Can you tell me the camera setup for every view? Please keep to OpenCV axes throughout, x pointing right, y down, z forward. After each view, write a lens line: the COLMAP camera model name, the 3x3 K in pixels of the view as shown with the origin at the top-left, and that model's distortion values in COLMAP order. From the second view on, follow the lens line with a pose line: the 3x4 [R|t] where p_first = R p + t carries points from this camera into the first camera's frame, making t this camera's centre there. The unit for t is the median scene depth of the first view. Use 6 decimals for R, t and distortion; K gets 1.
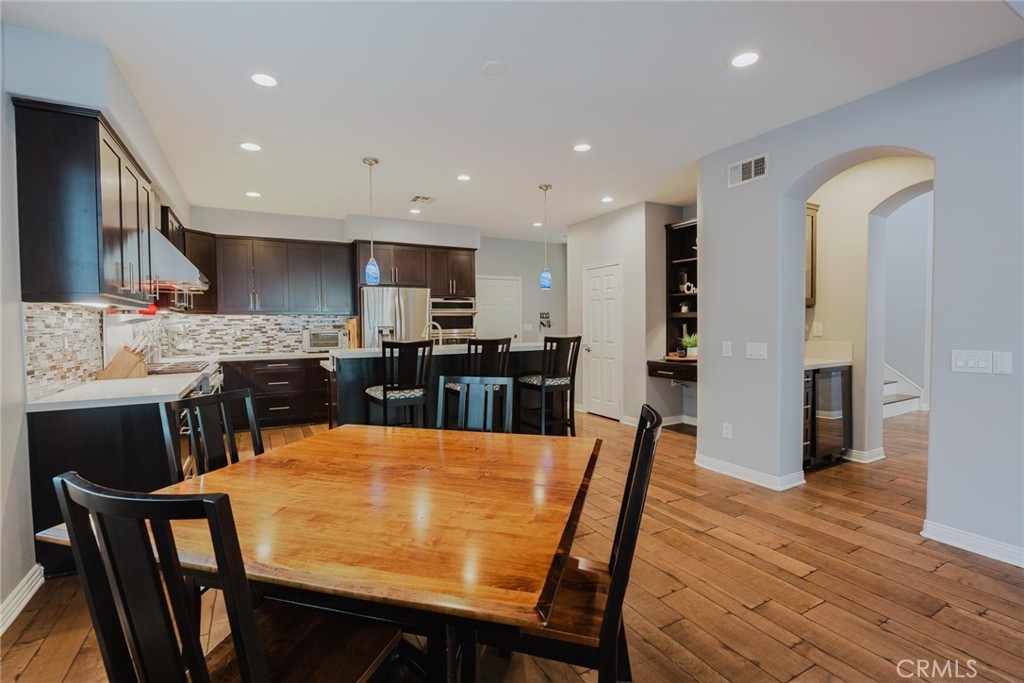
lens RADIAL K [[461.9, 0, 497.2], [0, 461.9, 340.4], [0, 0, 1]] dist [-0.018362, 0.000341]
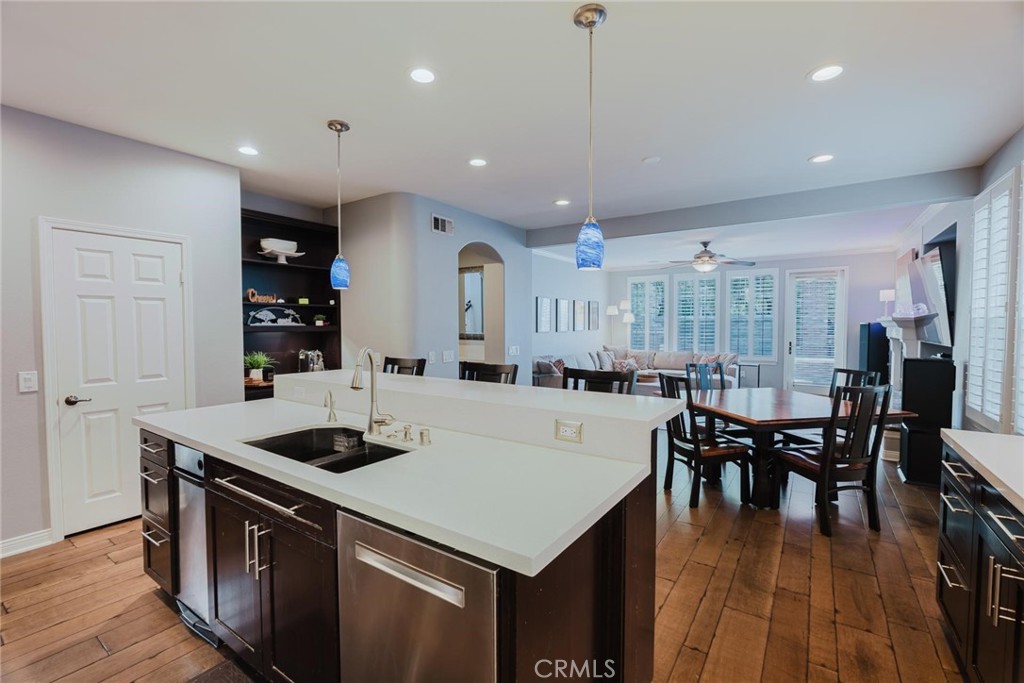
lens RADIAL K [[447.8, 0, 507.2], [0, 447.8, 339.5], [0, 0, 1]] dist [-0.016353, 0.000512]
pose [[-0.461452, -0.020659, 0.886925, -0.440019], [0.036043, 0.998467, 0.042010, -0.049344], [-0.886433, 0.051353, -0.460000, 0.888108]]
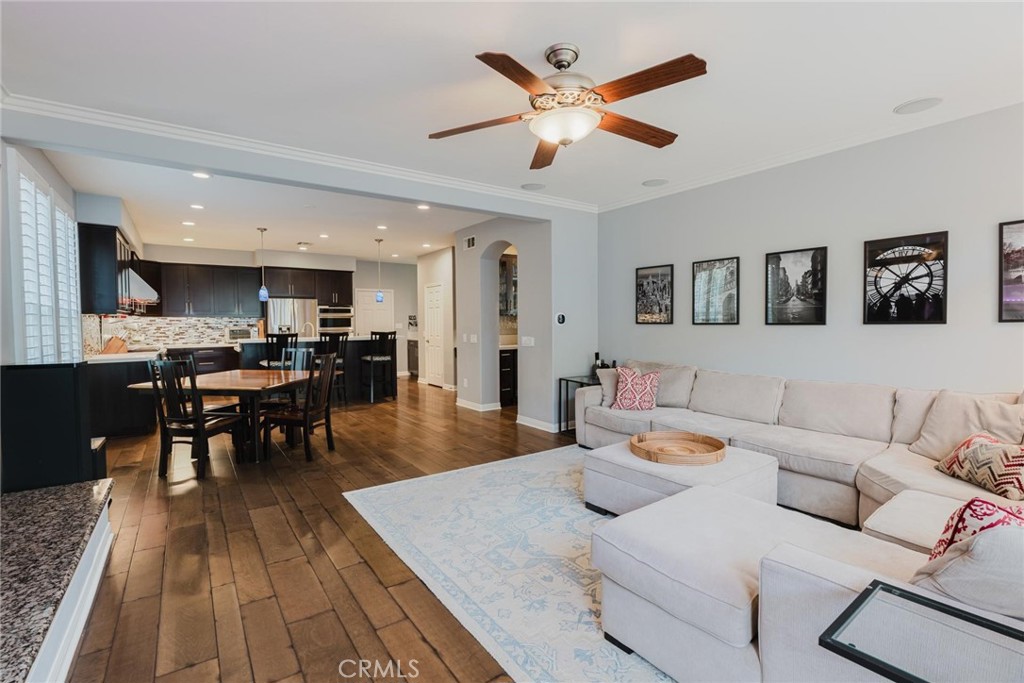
lens RADIAL K [[461.9, 0, 497.2], [0, 461.9, 340.4], [0, 0, 1]] dist [-0.018362, 0.000341]
pose [[0.993366, -0.000714, 0.114994, 0.273358], [0.000447, 0.999997, 0.002347, 0.015039], [-0.114996, -0.002280, 0.993363, -0.552131]]
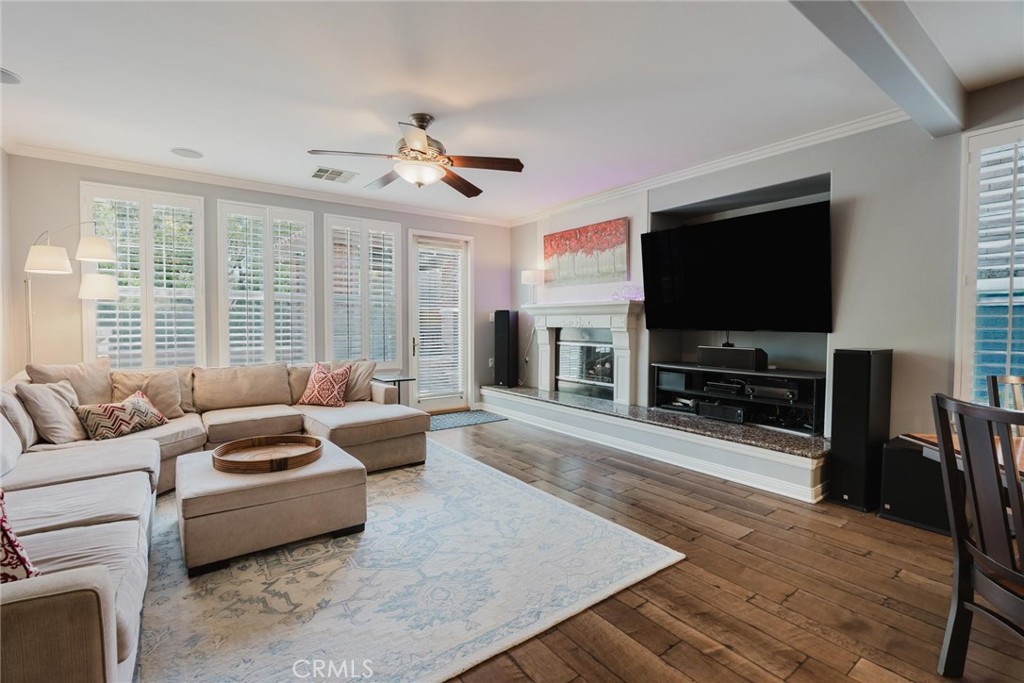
lens RADIAL K [[461.9, 0, 497.2], [0, 461.9, 340.4], [0, 0, 1]] dist [-0.018362, 0.000341]
pose [[-0.991492, 0.013251, -0.129493, 0.362844], [0.004358, 0.997627, 0.068716, -0.010078], [0.130096, 0.067567, -0.989196, 0.430799]]
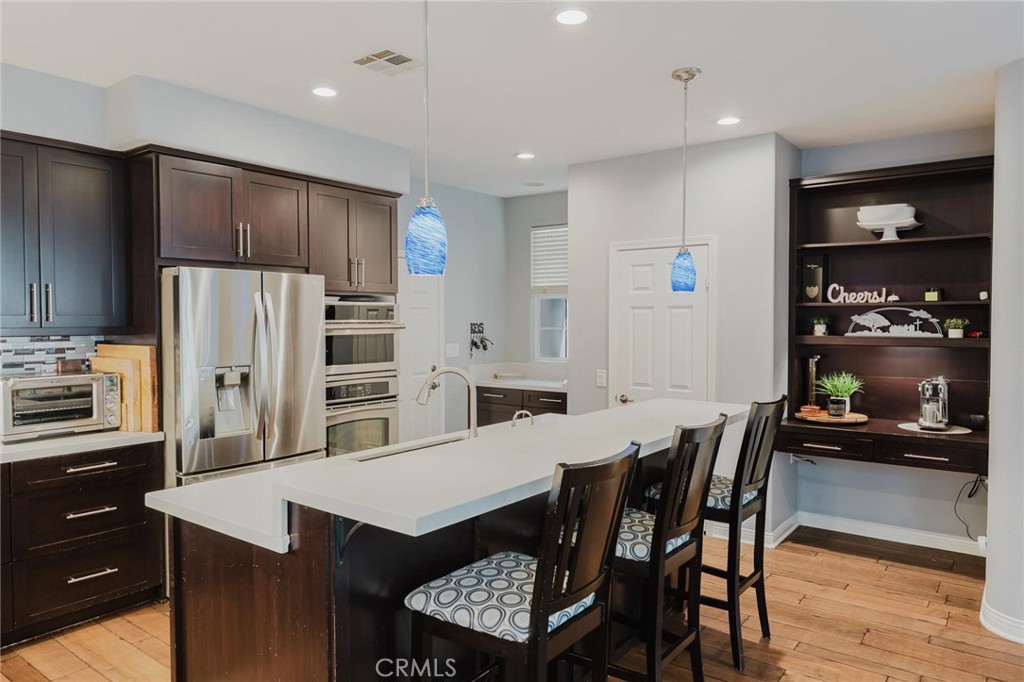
lens RADIAL K [[690.8, 0, 498.0], [0, 690.8, 338.6], [0, 0, 1]] dist [0.000711, -0.000304]
pose [[0.909069, -0.002769, 0.416637, -0.294684], [0.006490, 0.999951, -0.007515, -0.049618], [-0.416596, 0.009536, 0.909042, 0.363427]]
